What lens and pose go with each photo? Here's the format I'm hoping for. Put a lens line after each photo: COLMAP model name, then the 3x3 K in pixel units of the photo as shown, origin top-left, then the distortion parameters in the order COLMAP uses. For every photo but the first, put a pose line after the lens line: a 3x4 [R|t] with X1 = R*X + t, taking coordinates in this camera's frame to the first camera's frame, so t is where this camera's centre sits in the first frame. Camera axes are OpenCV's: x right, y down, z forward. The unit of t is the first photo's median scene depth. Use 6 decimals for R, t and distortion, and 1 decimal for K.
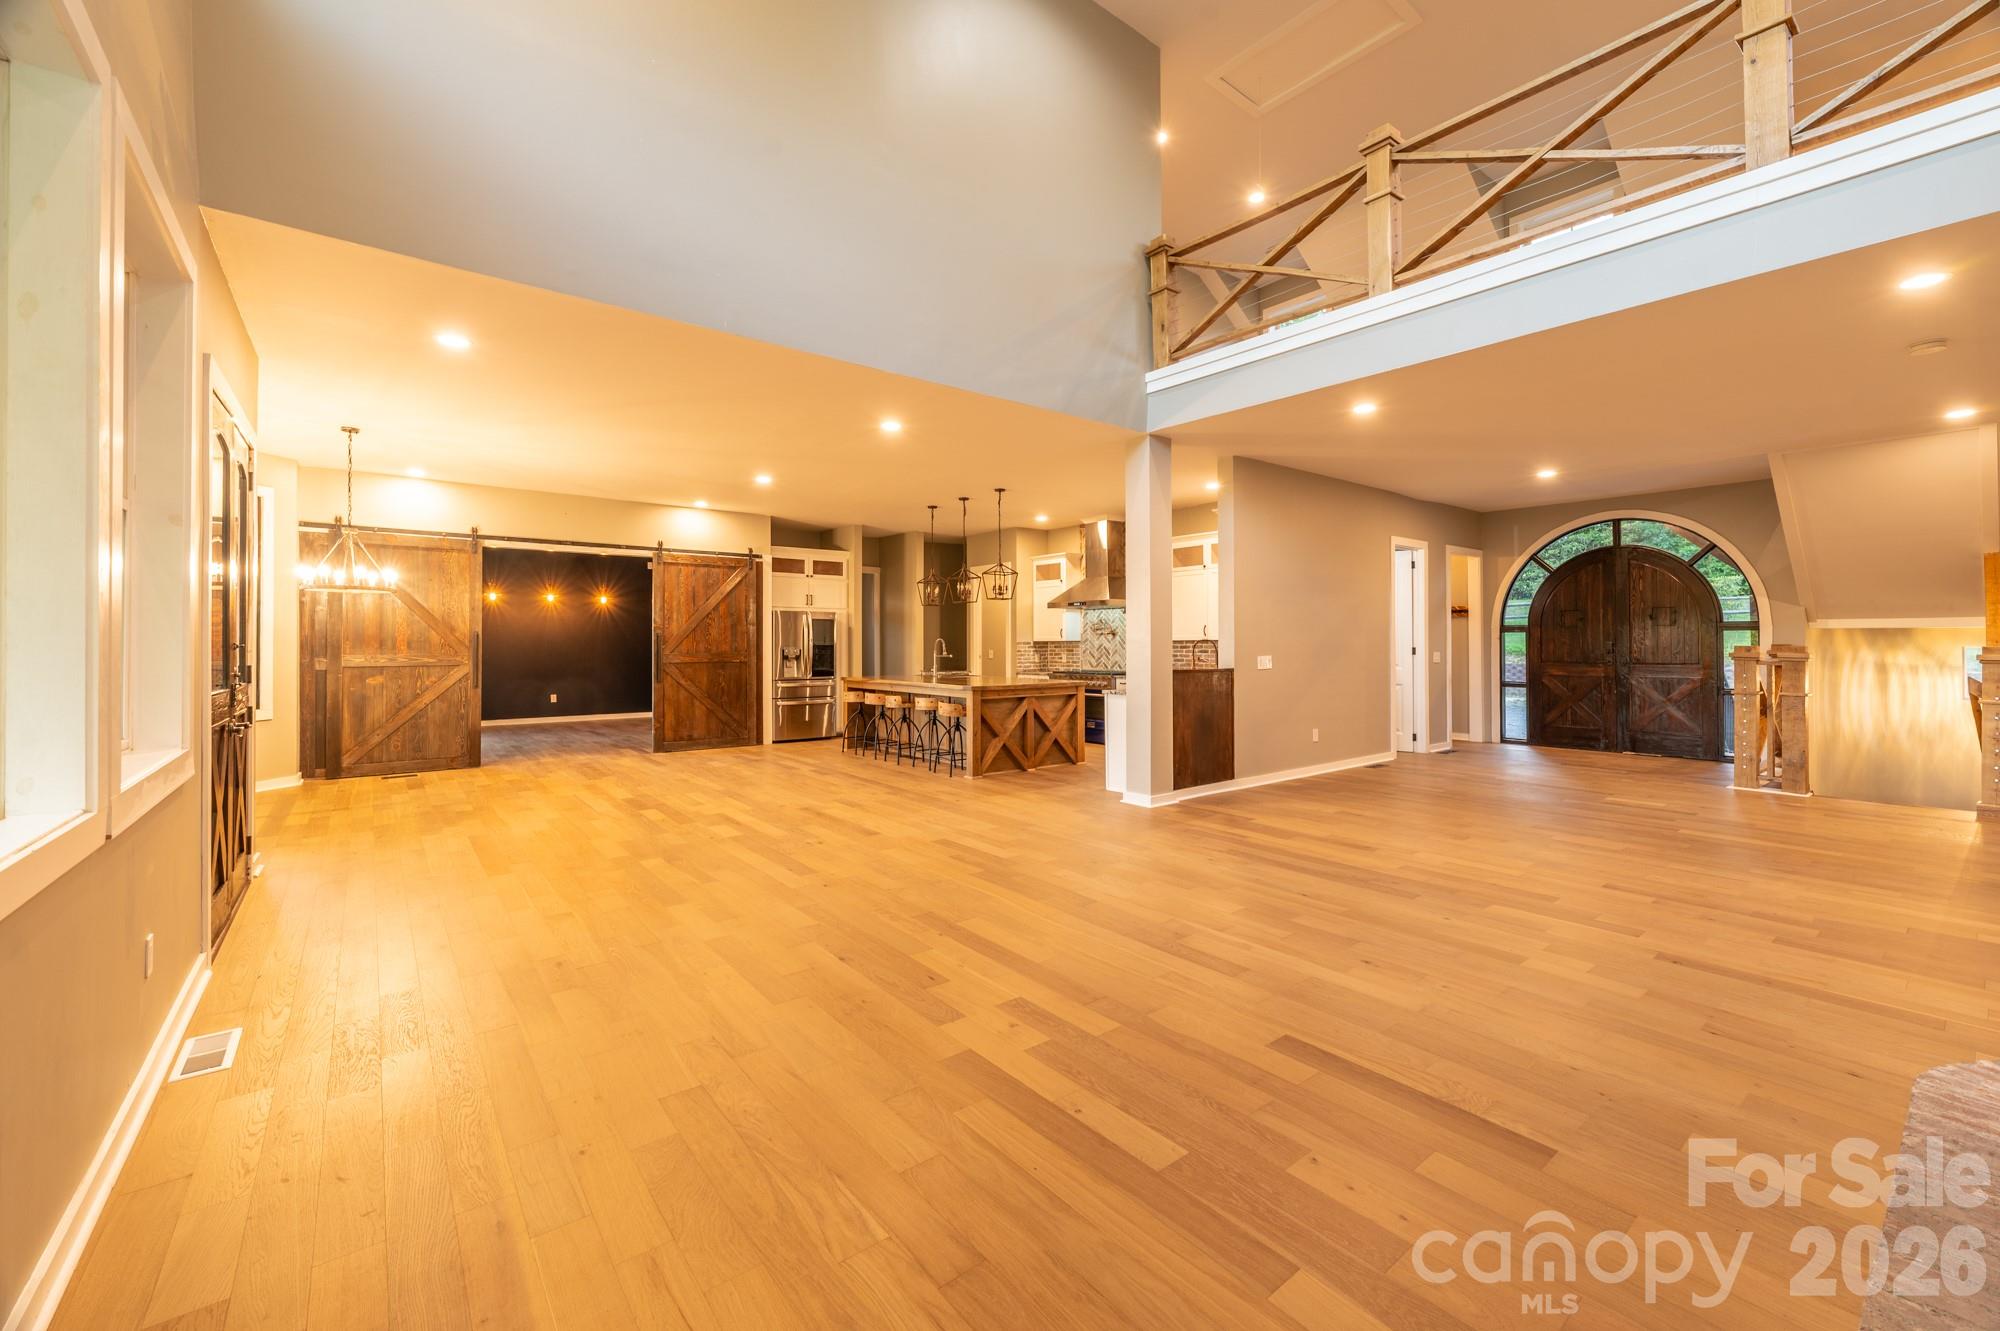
lens RADIAL K [[805.6, 0, 1003.4], [0, 805.6, 637.6], [0, 0, 1]] dist [-0.000827, -0.000409]
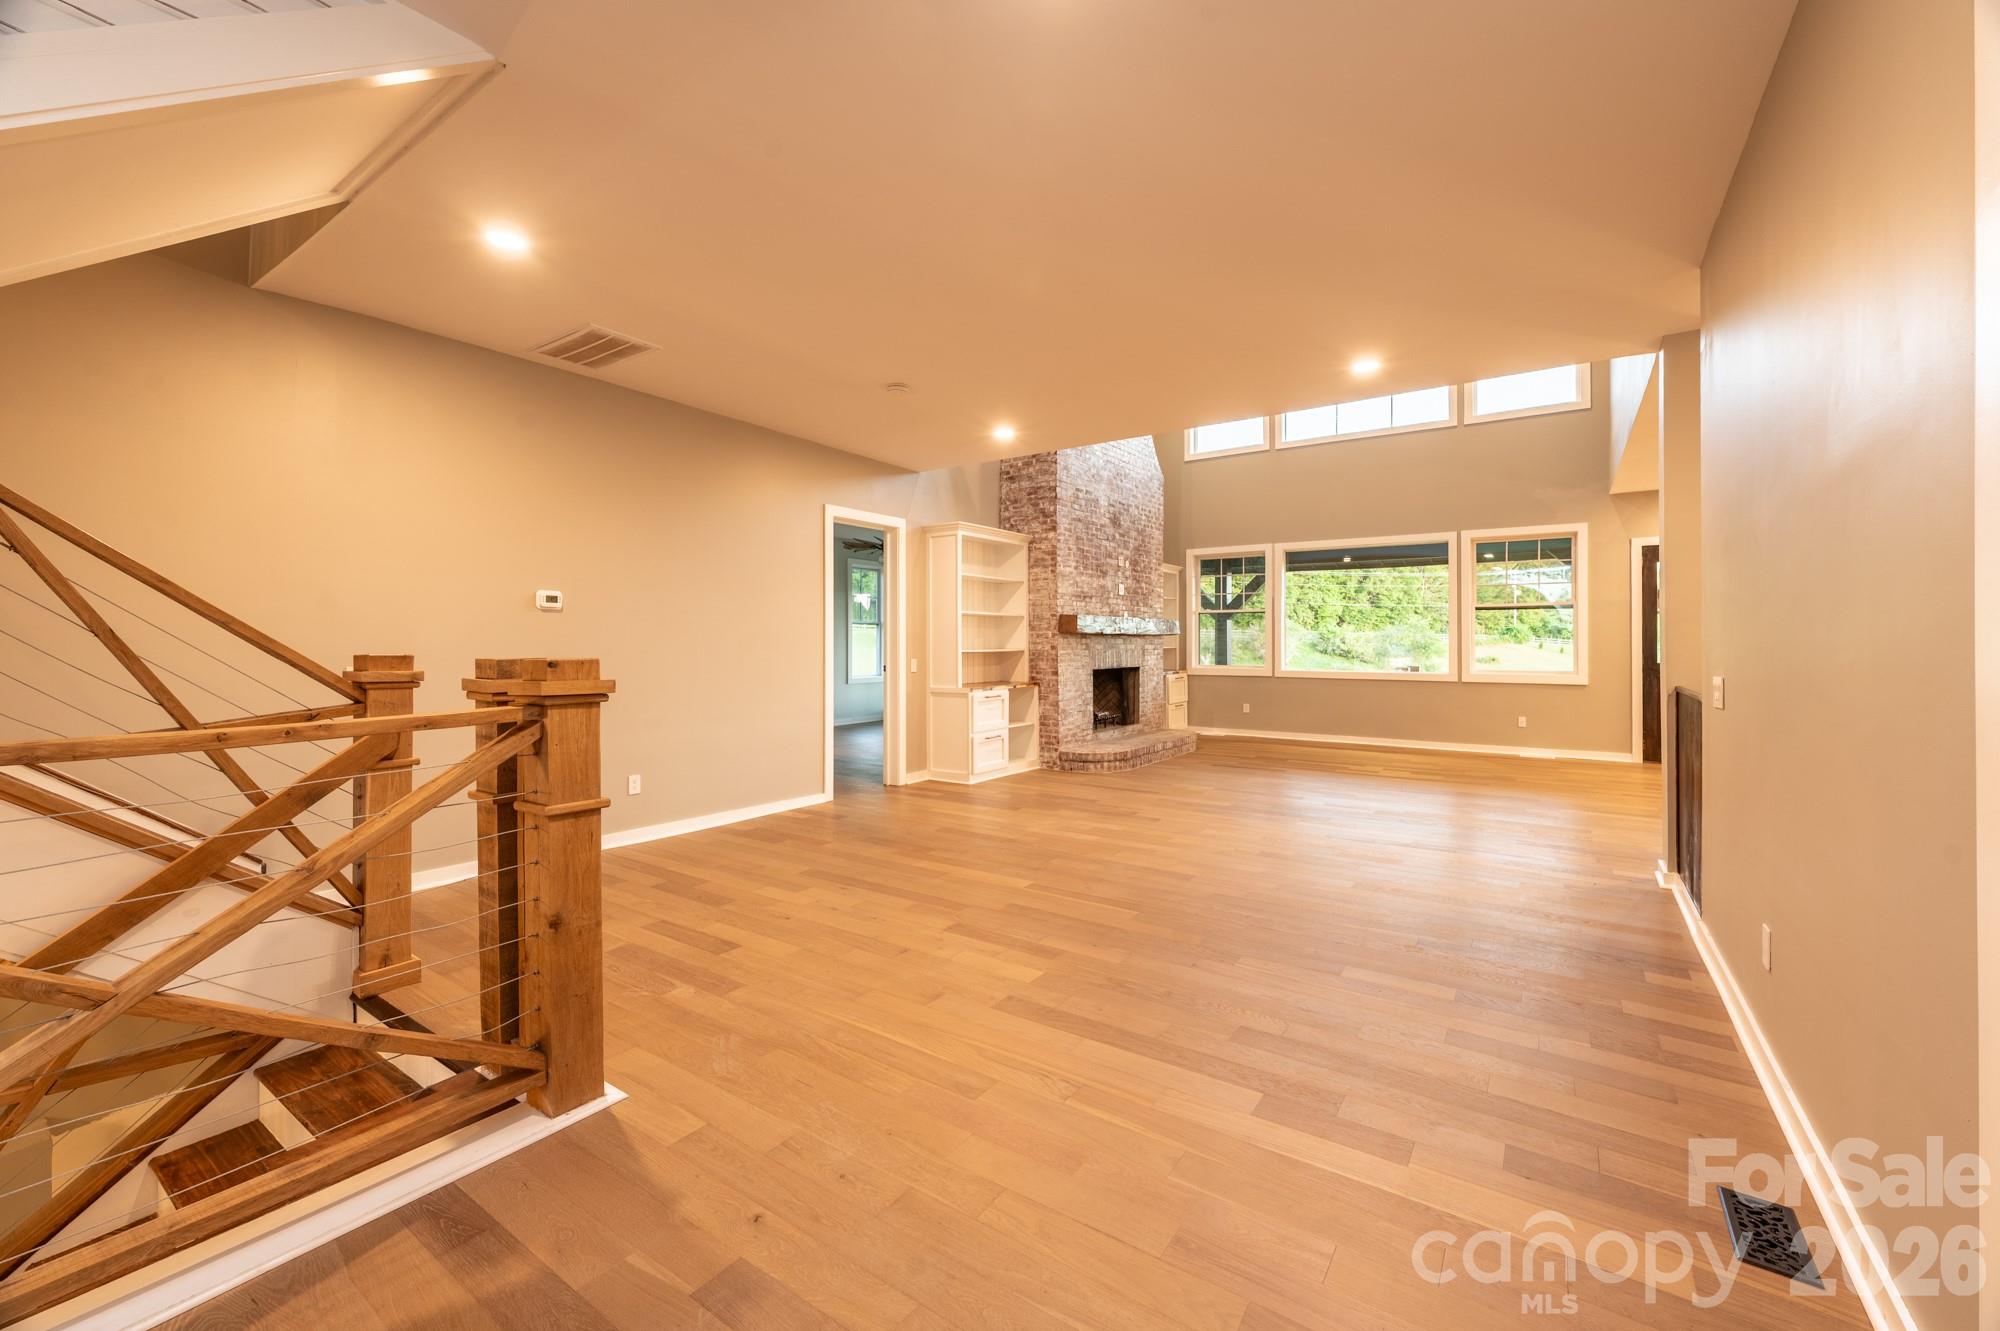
lens RADIAL K [[795.1, 0, 1006.3], [0, 795.1, 640.7], [0, 0, 1]] dist [0.000312, 0.000049]
pose [[-0.956509, 0.000810, -0.291700, 0.707673], [0.003362, 0.999960, -0.008246, 0.005288], [0.291682, -0.008868, -0.956474, 1.131232]]
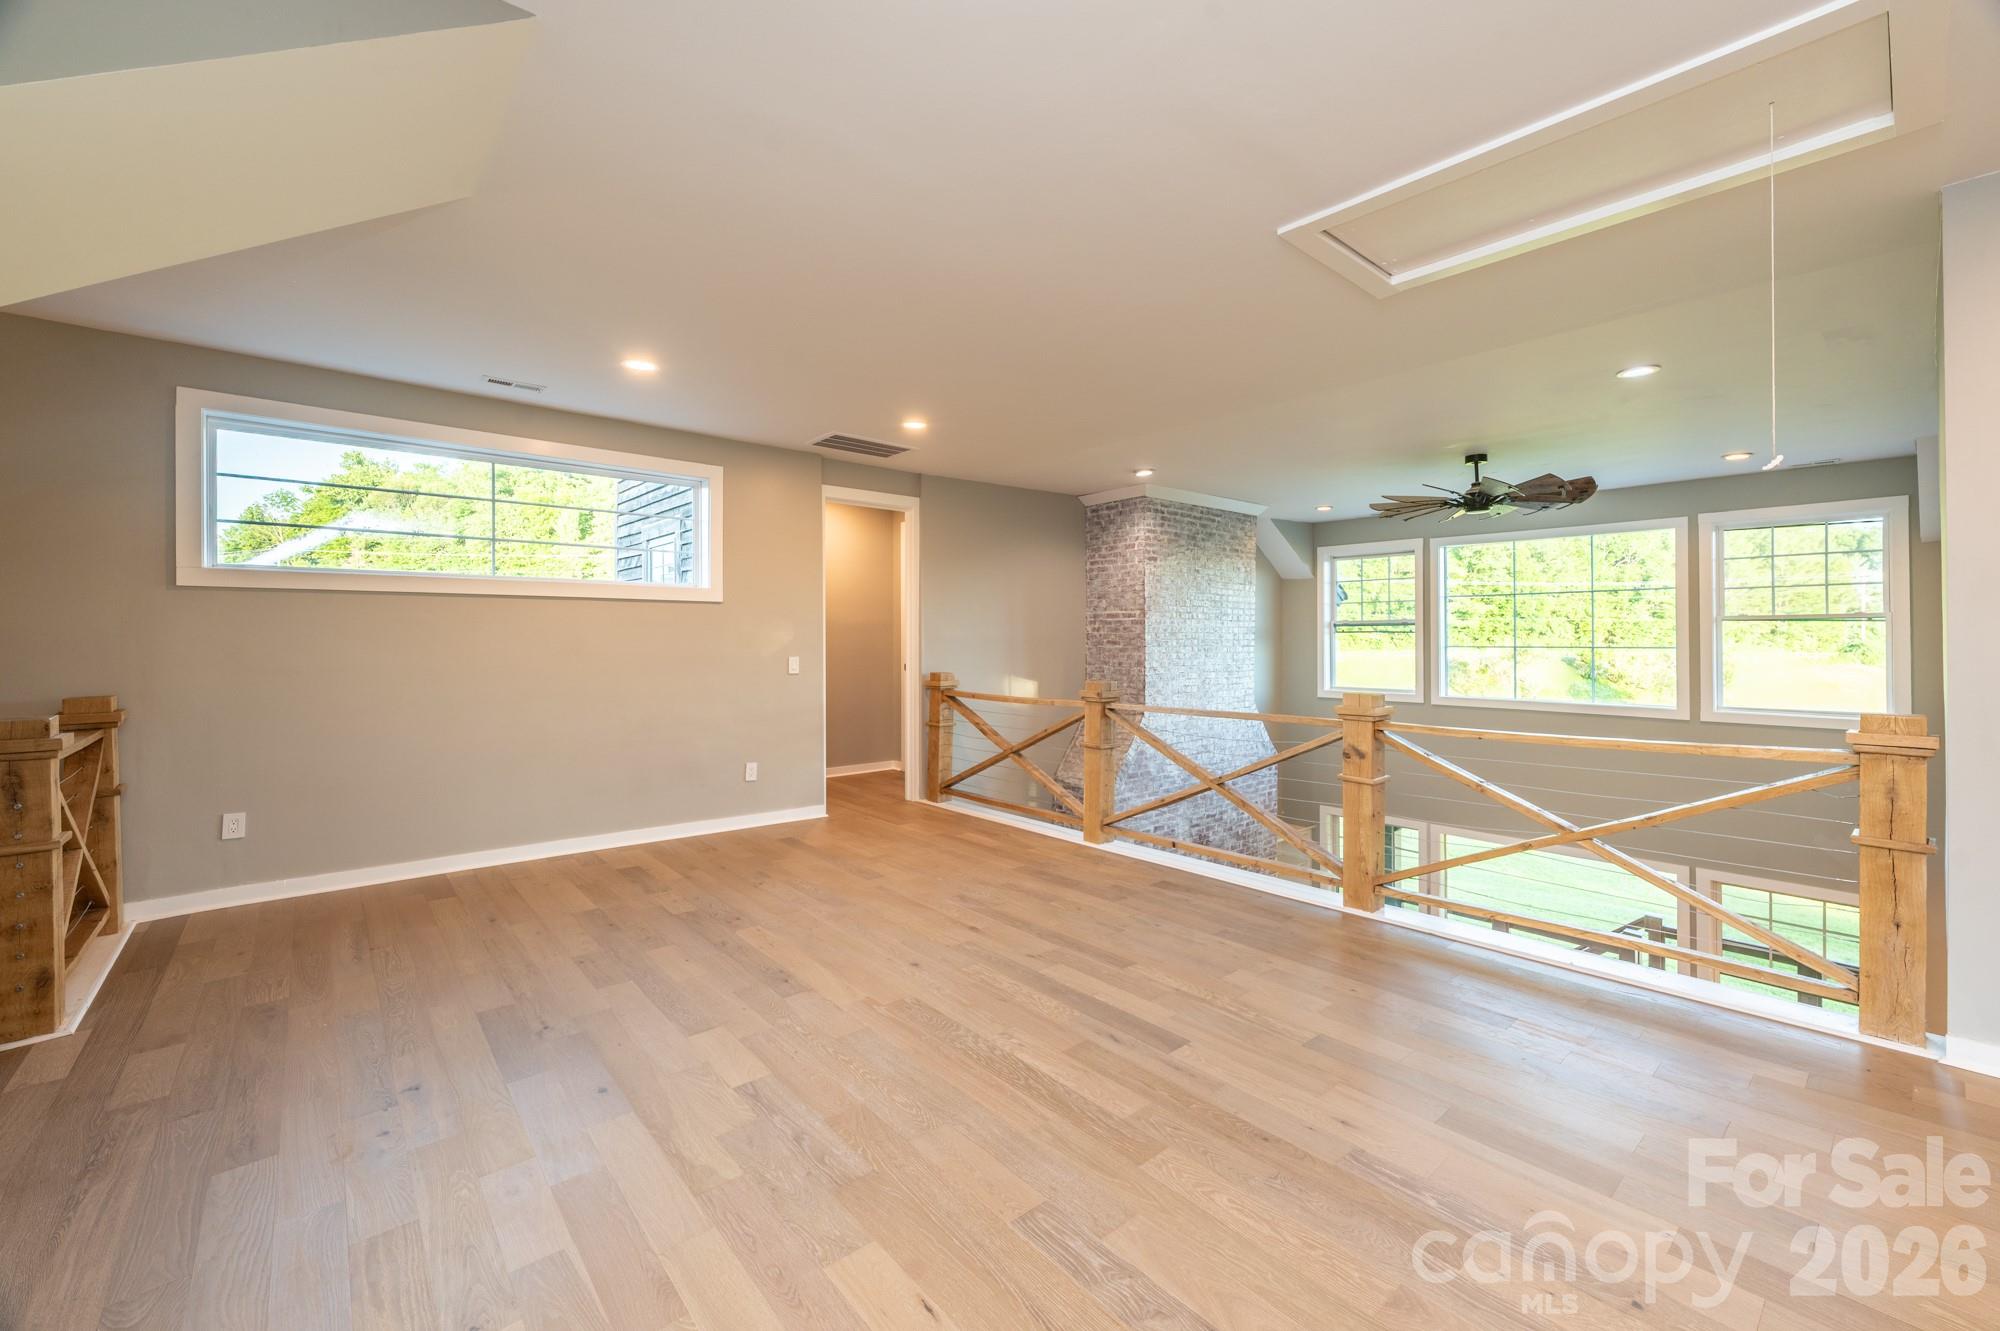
lens RADIAL K [[807.4, 0, 1008.7], [0, 807.4, 636.3], [0, 0, 1]] dist [-0.000187, 0.000006]
pose [[-0.998823, 0.003440, -0.048376, 0.506851], [0.003888, 0.999950, -0.009170, -0.396856], [0.048343, -0.009347, -0.998787, 1.041551]]
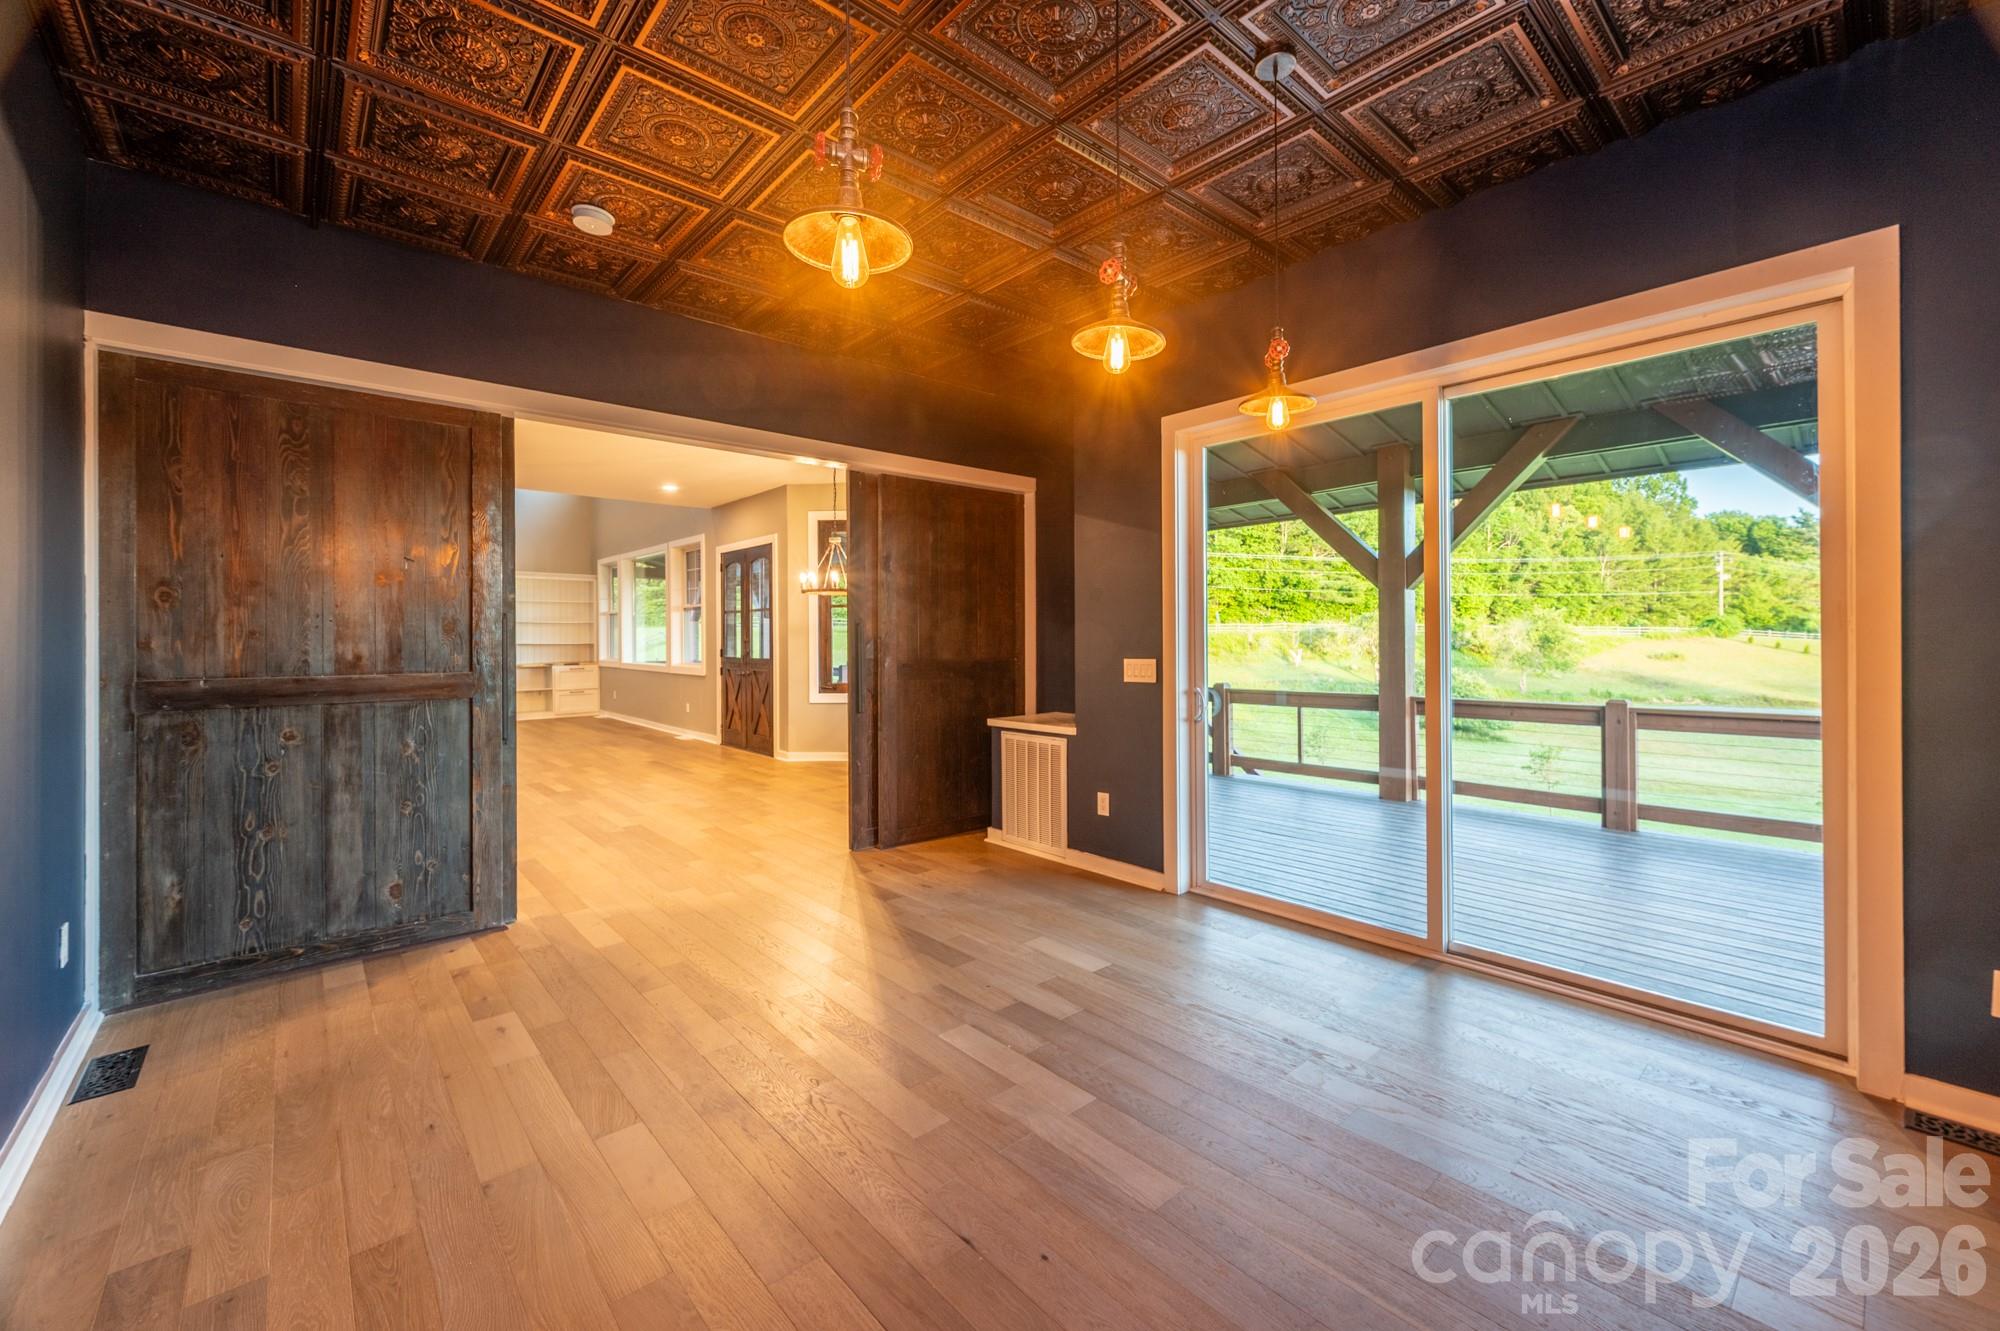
lens RADIAL K [[795.1, 0, 1006.3], [0, 795.1, 640.7], [0, 0, 1]] dist [0.000312, 0.000049]
pose [[-0.998054, 0.004927, -0.062167, -0.730575], [0.005180, 0.999979, -0.003918, 0.011217], [0.062147, -0.004232, -0.998058, 1.578042]]
